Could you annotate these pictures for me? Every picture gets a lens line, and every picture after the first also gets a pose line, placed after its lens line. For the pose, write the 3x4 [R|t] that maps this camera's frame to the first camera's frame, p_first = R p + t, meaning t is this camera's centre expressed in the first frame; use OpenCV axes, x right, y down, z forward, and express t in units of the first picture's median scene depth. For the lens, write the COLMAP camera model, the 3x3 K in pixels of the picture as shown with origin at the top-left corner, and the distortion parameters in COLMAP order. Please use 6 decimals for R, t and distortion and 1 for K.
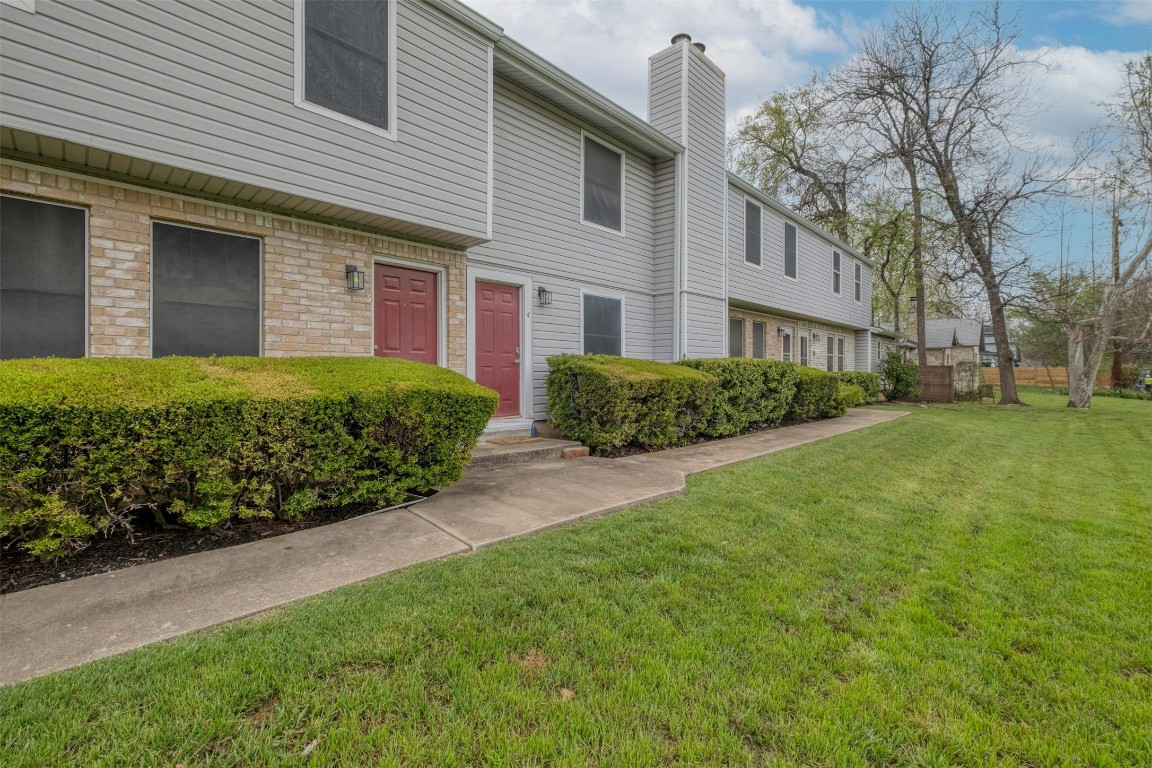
lens RADIAL K [[456.2, 0, 576.1], [0, 456.2, 380.5], [0, 0, 1]] dist [0.000131, 0.000070]
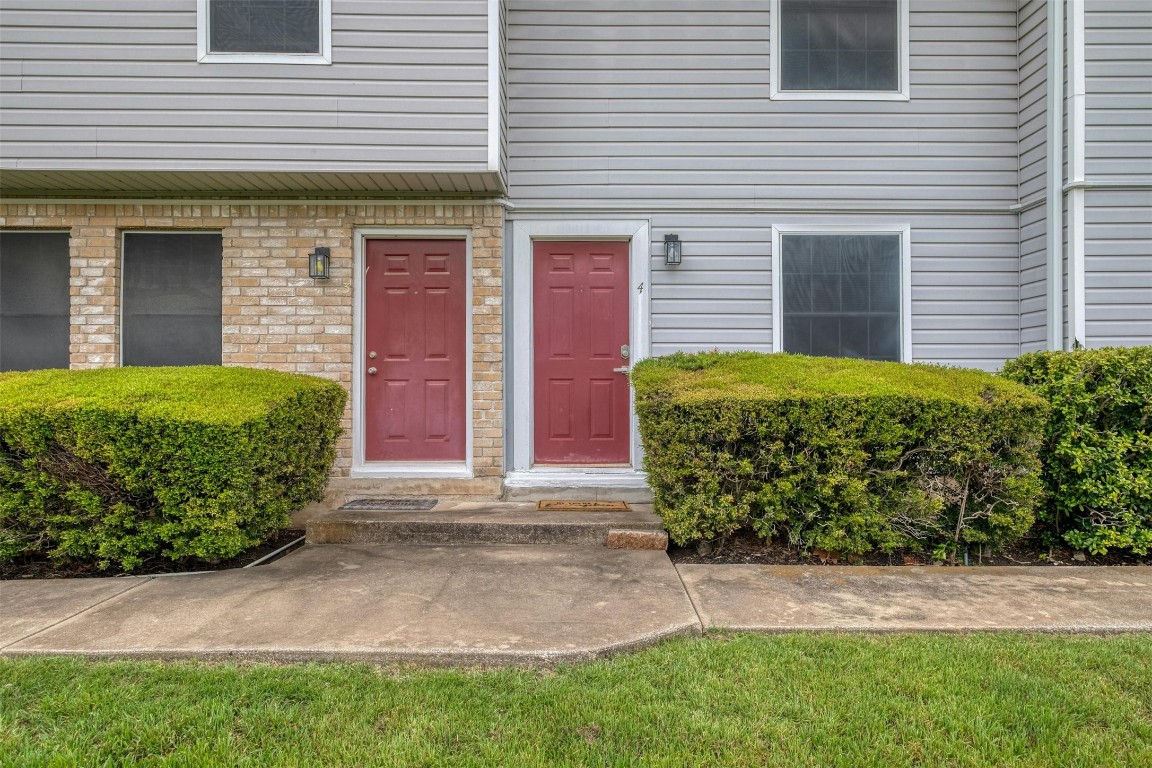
lens RADIAL K [[668.3, 0, 577.7], [0, 668.3, 401.5], [0, 0, 1]] dist [0.000606, 0.001315]
pose [[0.737857, 0.003590, -0.674948, 0.611242], [-0.008612, 0.999955, -0.004096, 0.003711], [0.674902, 0.008835, 0.737854, 0.508800]]
